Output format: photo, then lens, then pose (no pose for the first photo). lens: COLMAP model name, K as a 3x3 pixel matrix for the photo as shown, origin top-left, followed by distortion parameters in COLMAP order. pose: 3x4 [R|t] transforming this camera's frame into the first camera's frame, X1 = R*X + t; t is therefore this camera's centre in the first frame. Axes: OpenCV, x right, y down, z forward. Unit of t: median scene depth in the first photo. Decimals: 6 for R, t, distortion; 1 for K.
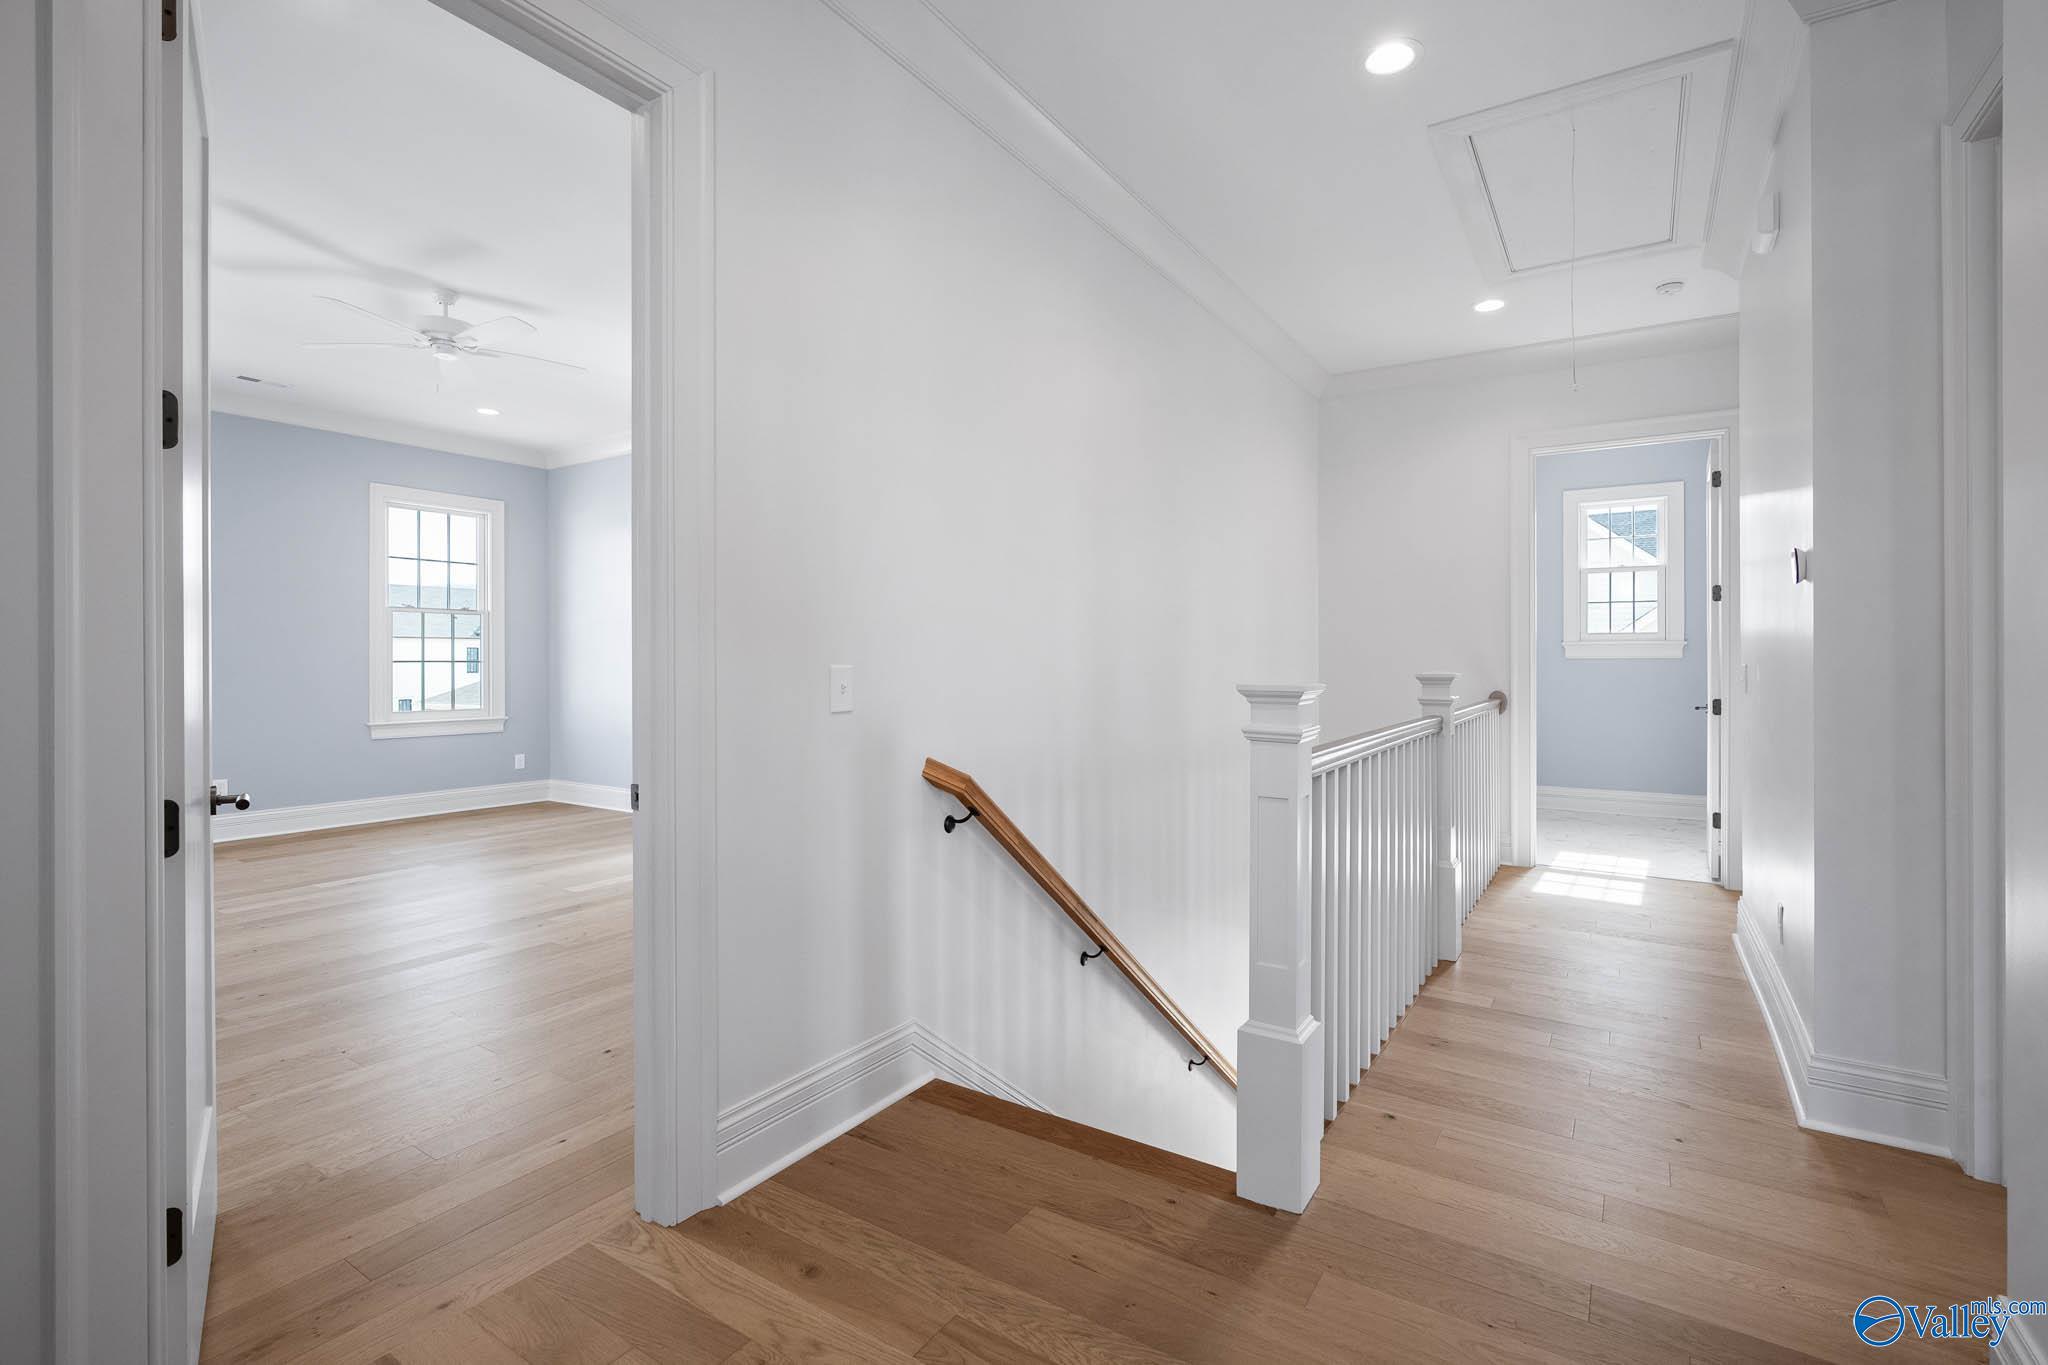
lens RADIAL K [[921.7, 0, 1040.3], [0, 921.7, 670.3], [0, 0, 1]] dist [-0.007254, -0.000783]
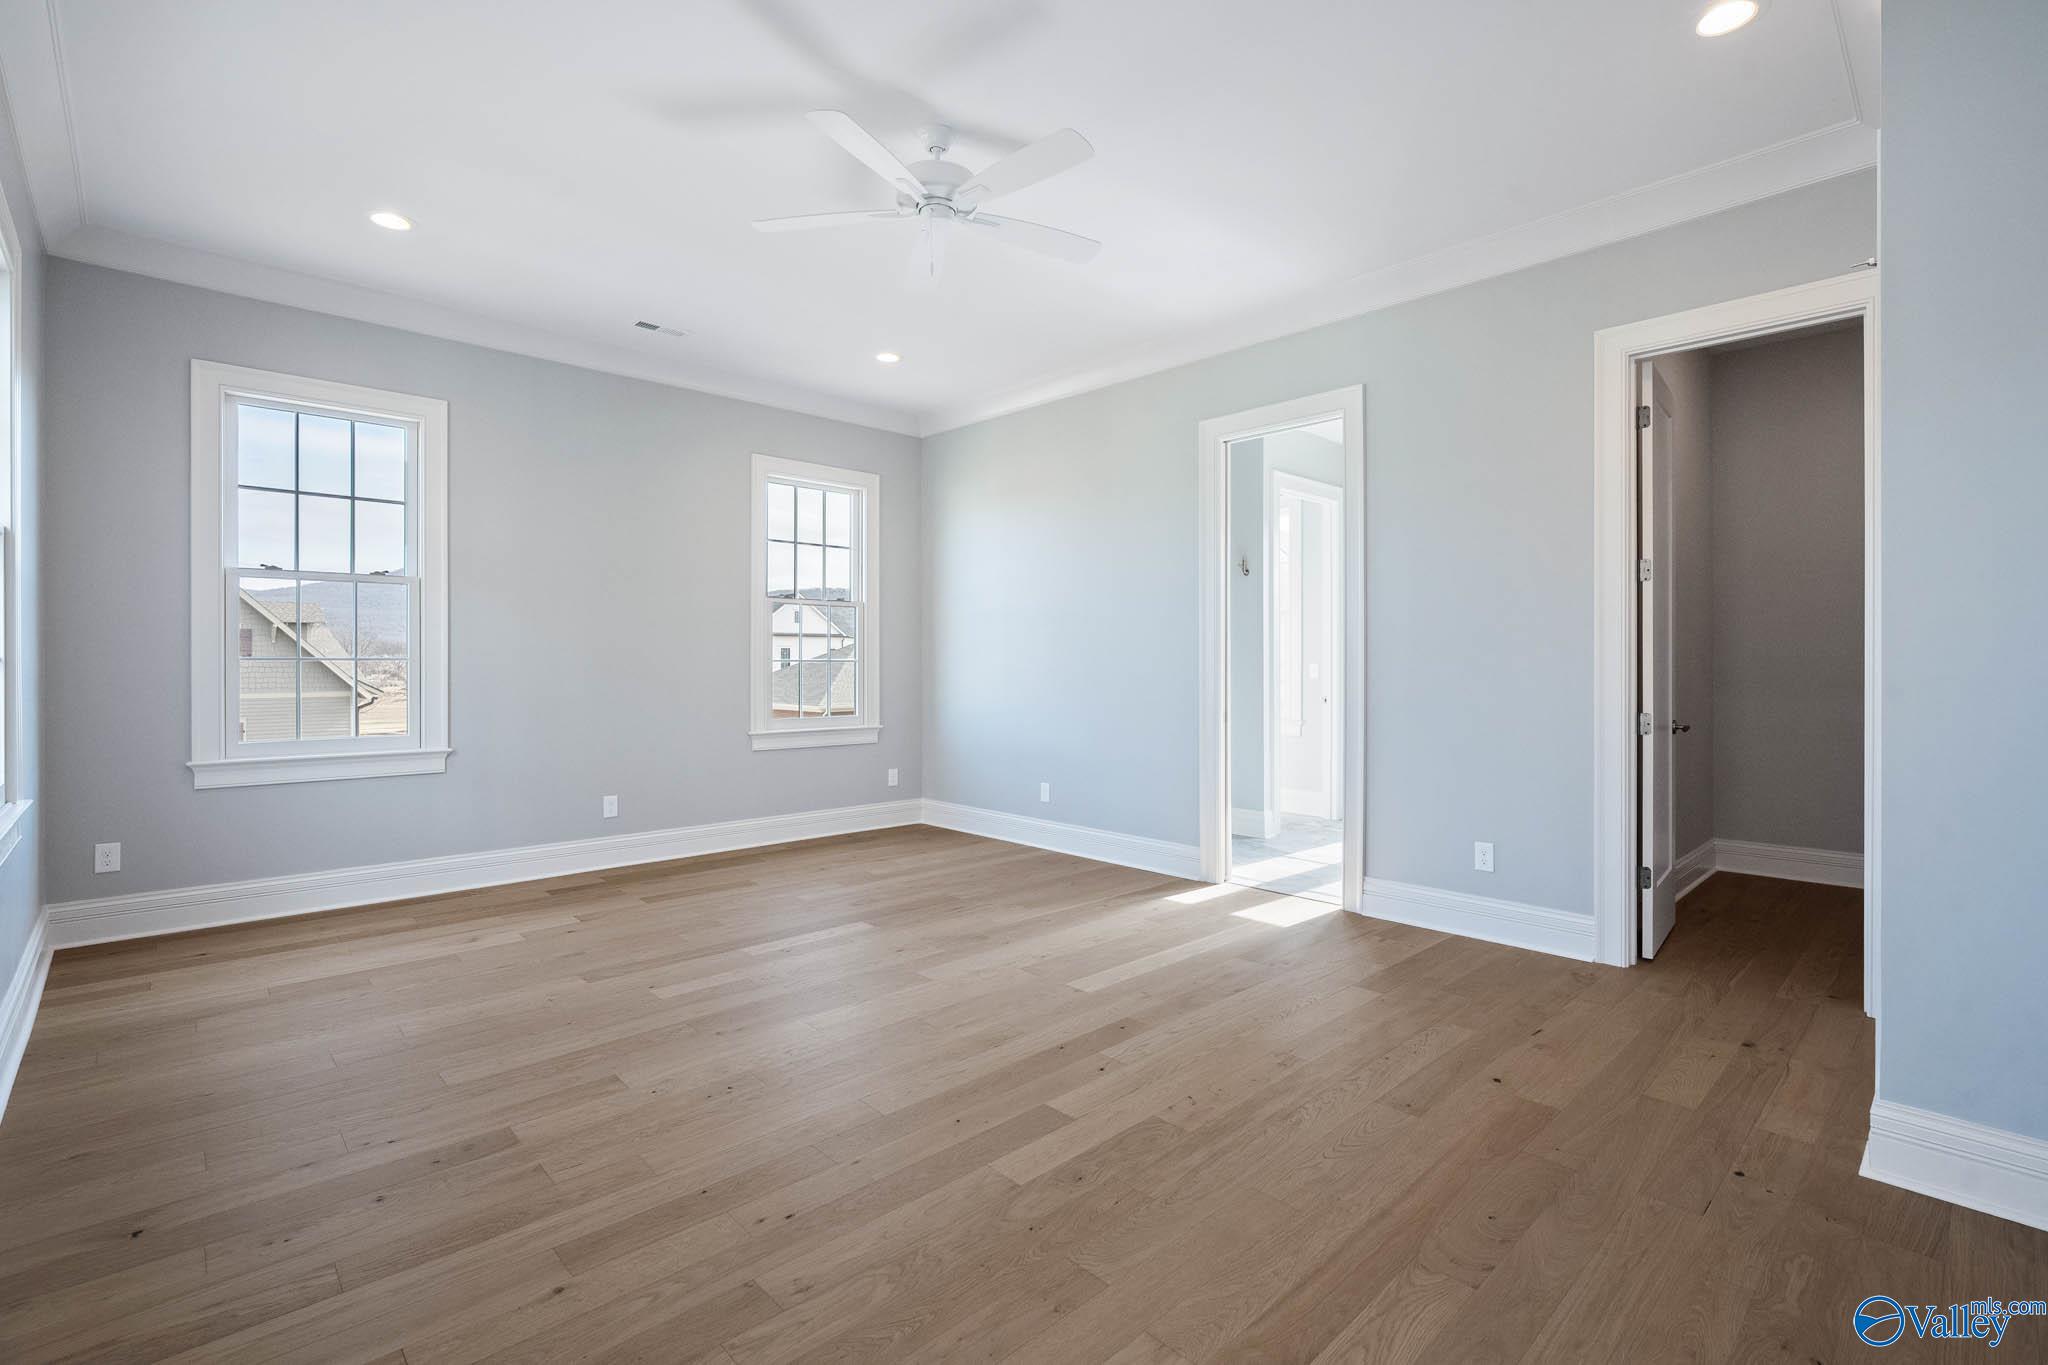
lens RADIAL K [[921.7, 0, 1034.3], [0, 921.7, 675.1], [0, 0, 1]] dist [-0.007254, -0.000783]
pose [[0.972994, 0.002061, -0.230823, -0.246543], [-0.001557, 0.999996, 0.002362, 0.001192], [0.230827, -0.001939, 0.972993, 0.197806]]
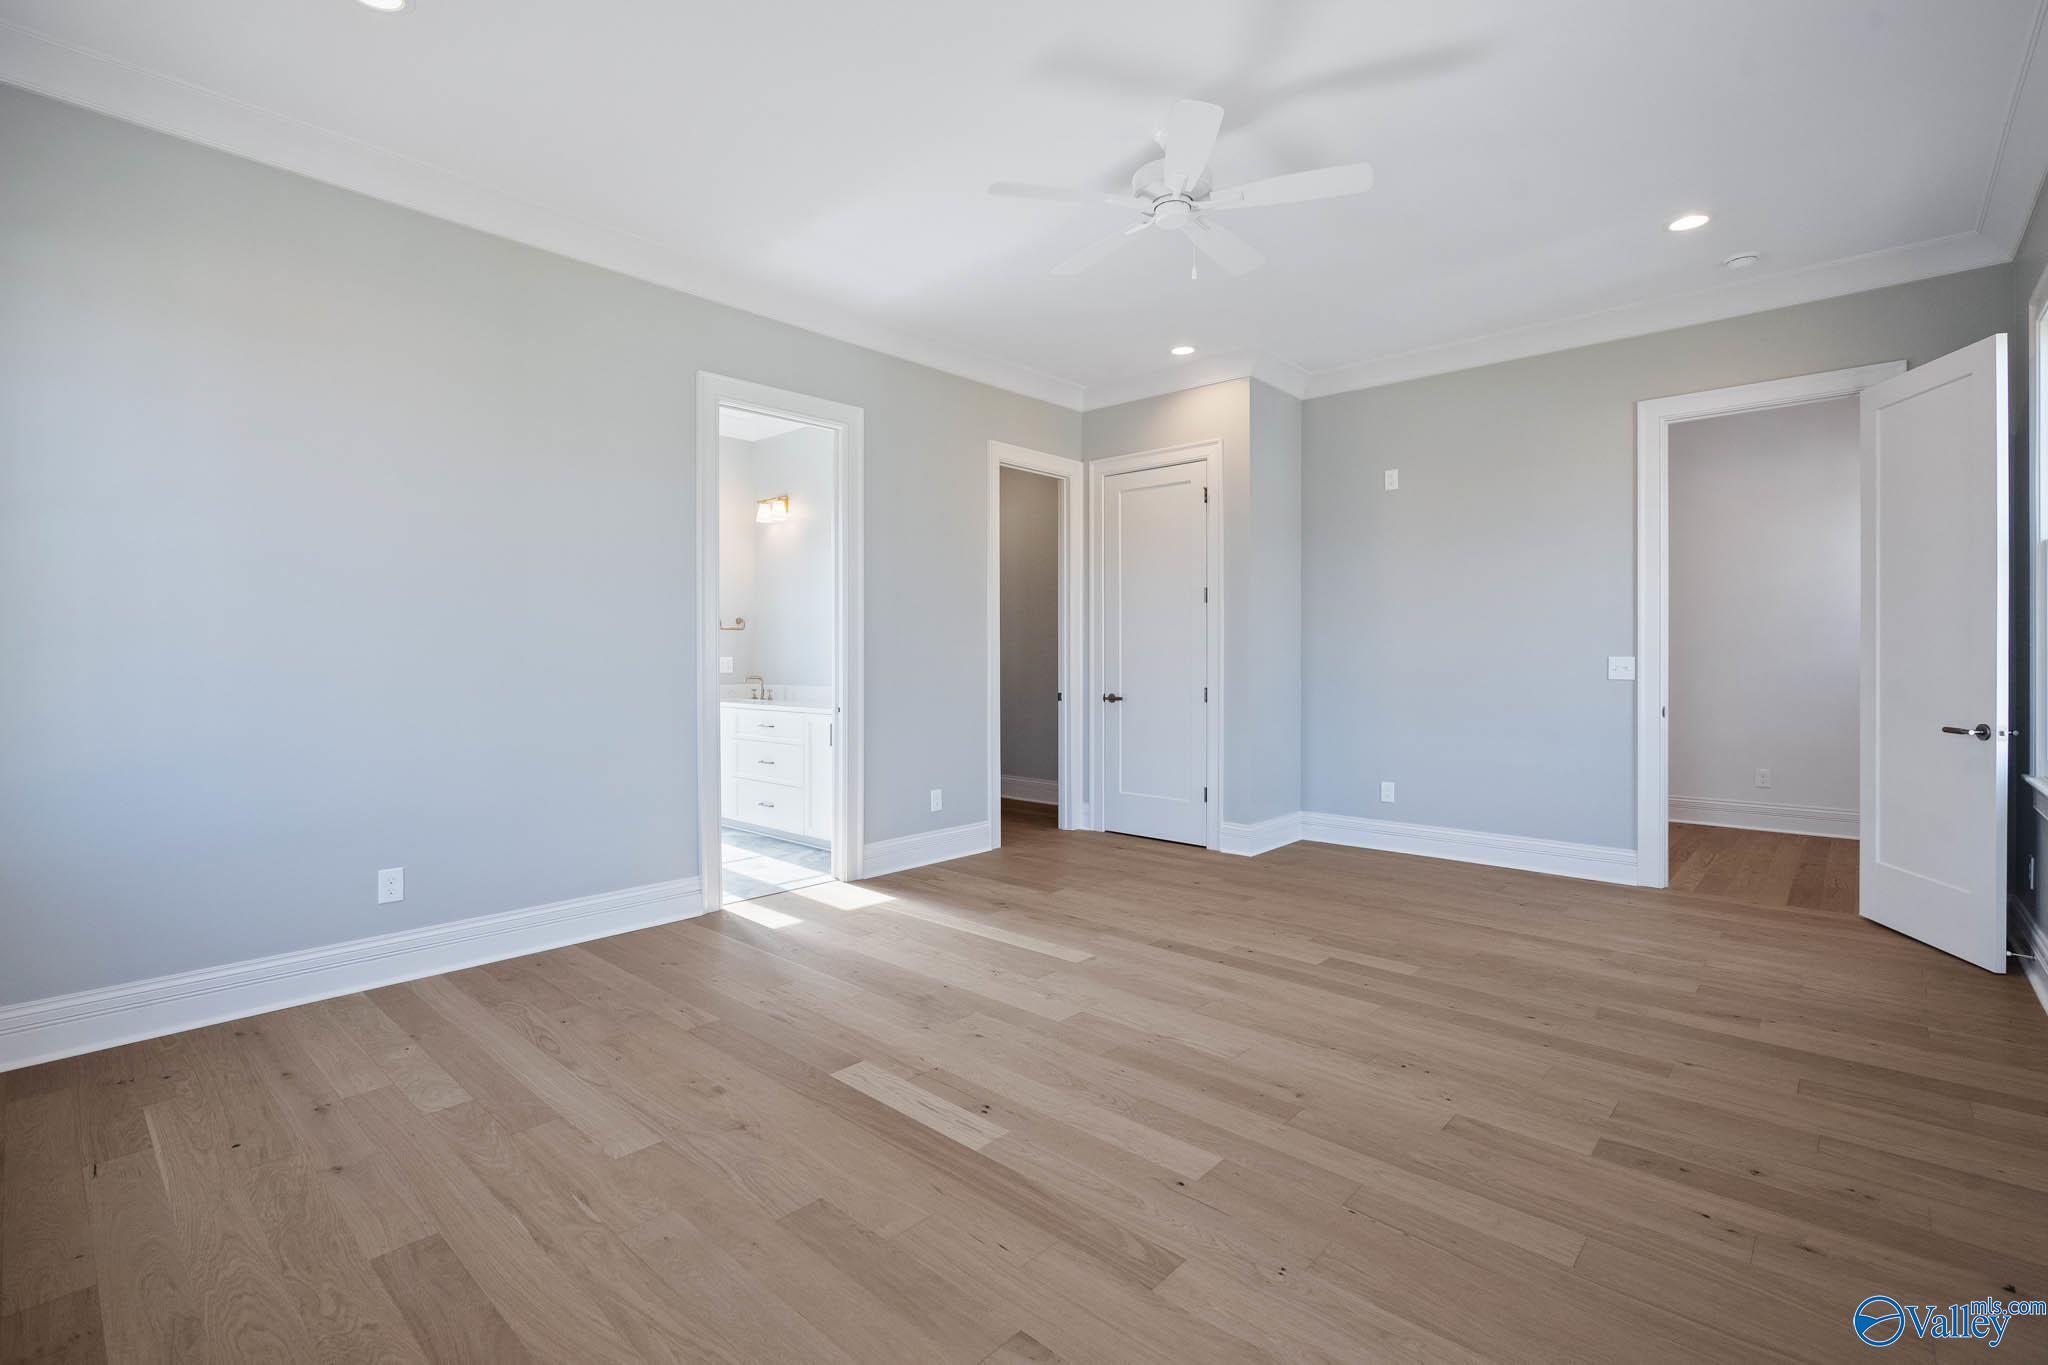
lens RADIAL K [[921.7, 0, 1043.8], [0, 921.7, 670.3], [0, 0, 1]] dist [-0.007254, -0.000783]
pose [[0.153846, -0.015060, 0.987980, -0.813844], [0.011724, 0.999841, 0.013415, -0.001142], [-0.988025, 0.009519, 0.153998, 0.593827]]
